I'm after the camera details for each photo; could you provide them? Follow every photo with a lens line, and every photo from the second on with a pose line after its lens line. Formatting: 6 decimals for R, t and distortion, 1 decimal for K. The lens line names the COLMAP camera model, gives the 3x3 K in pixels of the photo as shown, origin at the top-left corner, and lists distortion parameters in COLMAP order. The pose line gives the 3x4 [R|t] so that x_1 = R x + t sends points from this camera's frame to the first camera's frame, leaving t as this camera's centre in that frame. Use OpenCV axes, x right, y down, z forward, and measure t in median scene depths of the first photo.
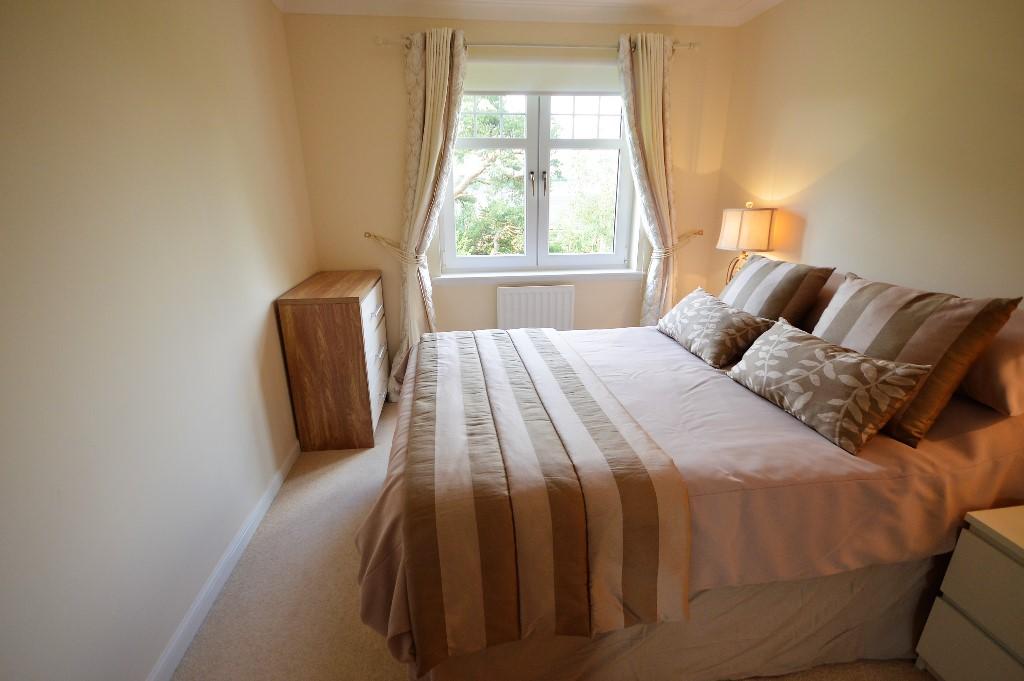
lens RADIAL K [[455.8, 0, 512.0], [0, 455.8, 340.5], [0, 0, 1]] dist [0.000426, 0.000054]
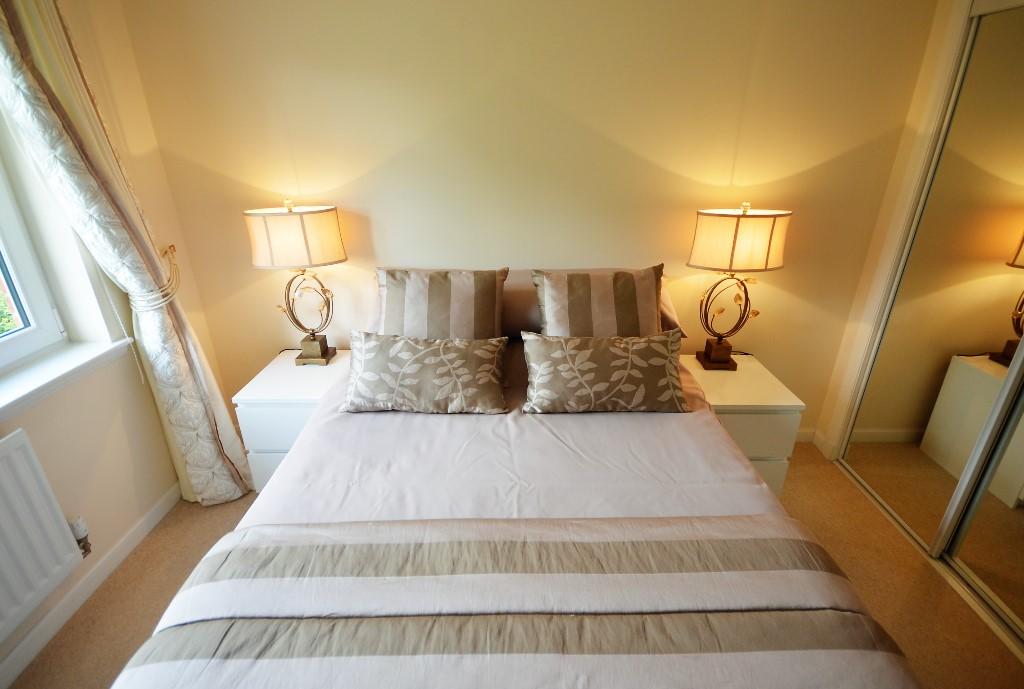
lens RADIAL K [[474.6, 0, 512.0], [0, 474.6, 344.5], [0, 0, 1]] dist [0.000070, -0.000096]
pose [[0.130834, -0.380235, 0.915589, -0.319145], [0.300245, 0.895354, 0.328928, -0.351103], [-0.944847, 0.231866, 0.231307, 0.782910]]
